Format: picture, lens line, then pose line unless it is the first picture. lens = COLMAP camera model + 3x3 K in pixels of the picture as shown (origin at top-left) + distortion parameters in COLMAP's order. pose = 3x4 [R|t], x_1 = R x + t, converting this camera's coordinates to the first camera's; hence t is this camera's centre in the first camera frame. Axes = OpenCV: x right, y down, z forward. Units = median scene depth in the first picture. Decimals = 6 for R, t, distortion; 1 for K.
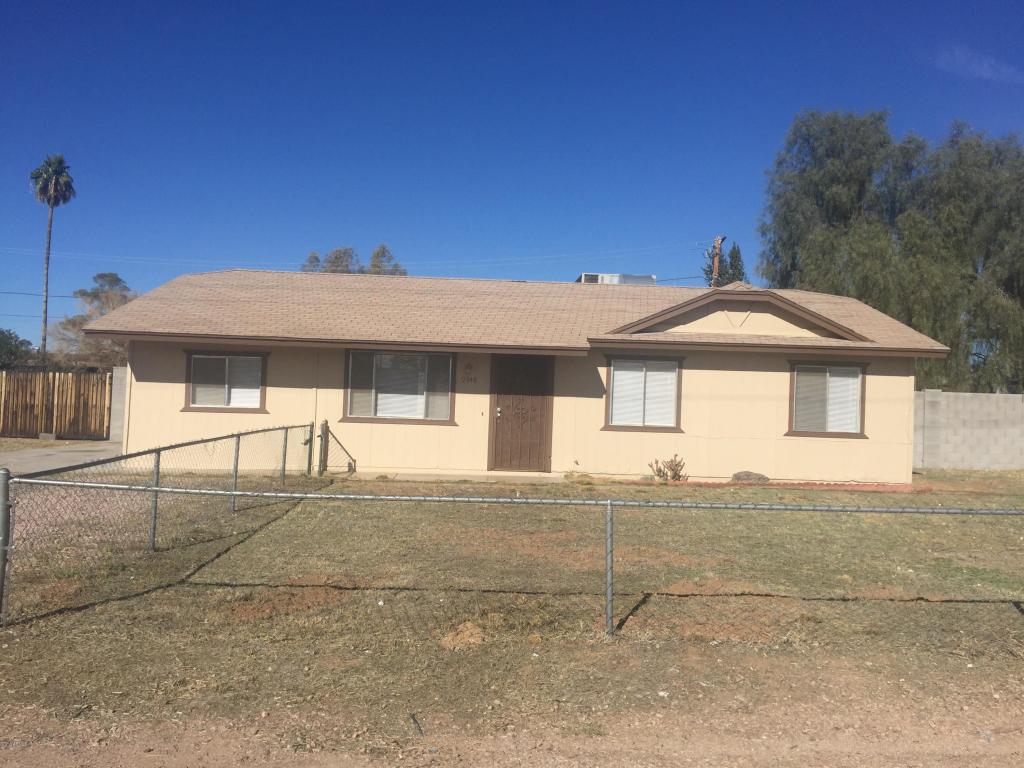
lens RADIAL K [[875.9, 0, 513.5], [0, 875.9, 386.0], [0, 0, 1]] dist [0.100079, -0.149820]
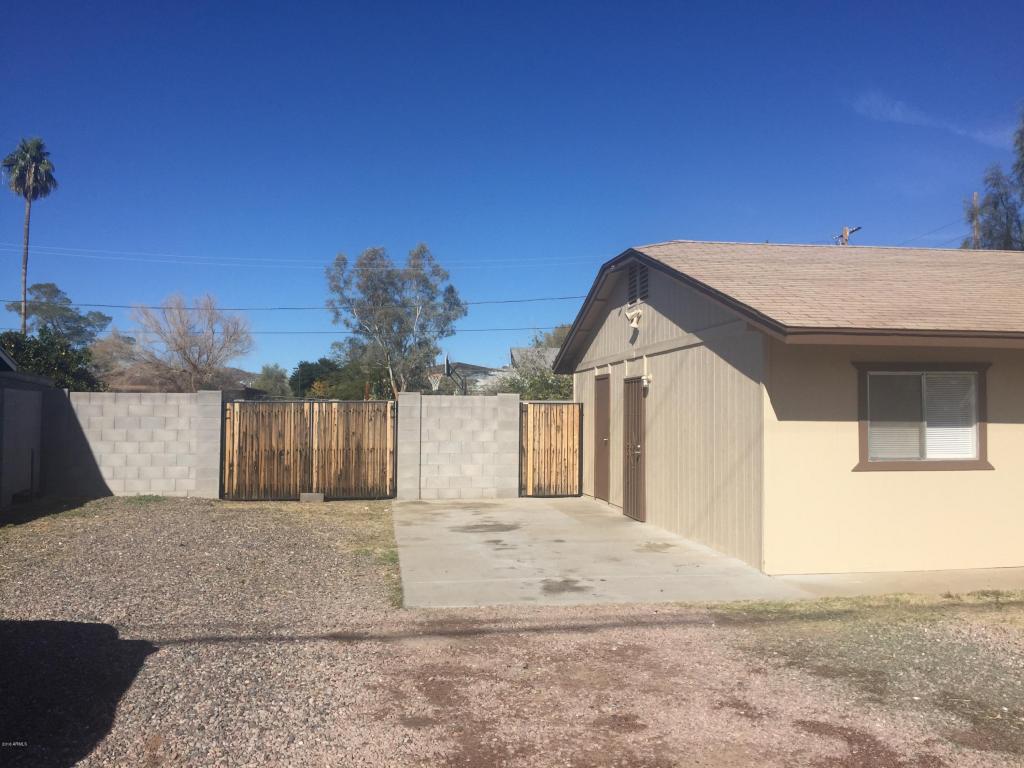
lens RADIAL K [[875.9, 0, 513.5], [0, 875.9, 386.0], [0, 0, 1]] dist [0.100079, -0.149820]
pose [[0.992892, -0.024545, 0.116456, -0.640379], [0.025960, 0.999606, -0.010649, -0.024344], [-0.116149, 0.013597, 0.993139, 0.452243]]
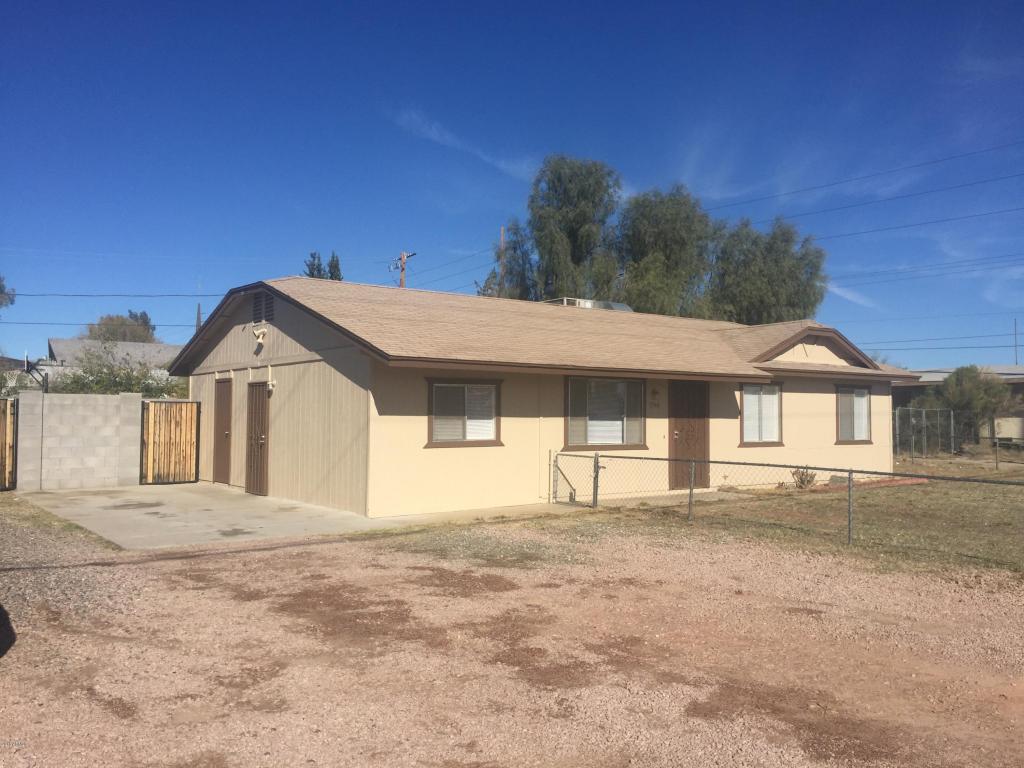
lens RADIAL K [[875.9, 0, 513.5], [0, 875.9, 386.0], [0, 0, 1]] dist [0.100079, -0.149820]
pose [[0.819675, -0.007711, 0.572776, -0.780667], [0.009545, 0.999954, -0.000197, -0.030482], [-0.572749, 0.005628, 0.819712, 0.233862]]
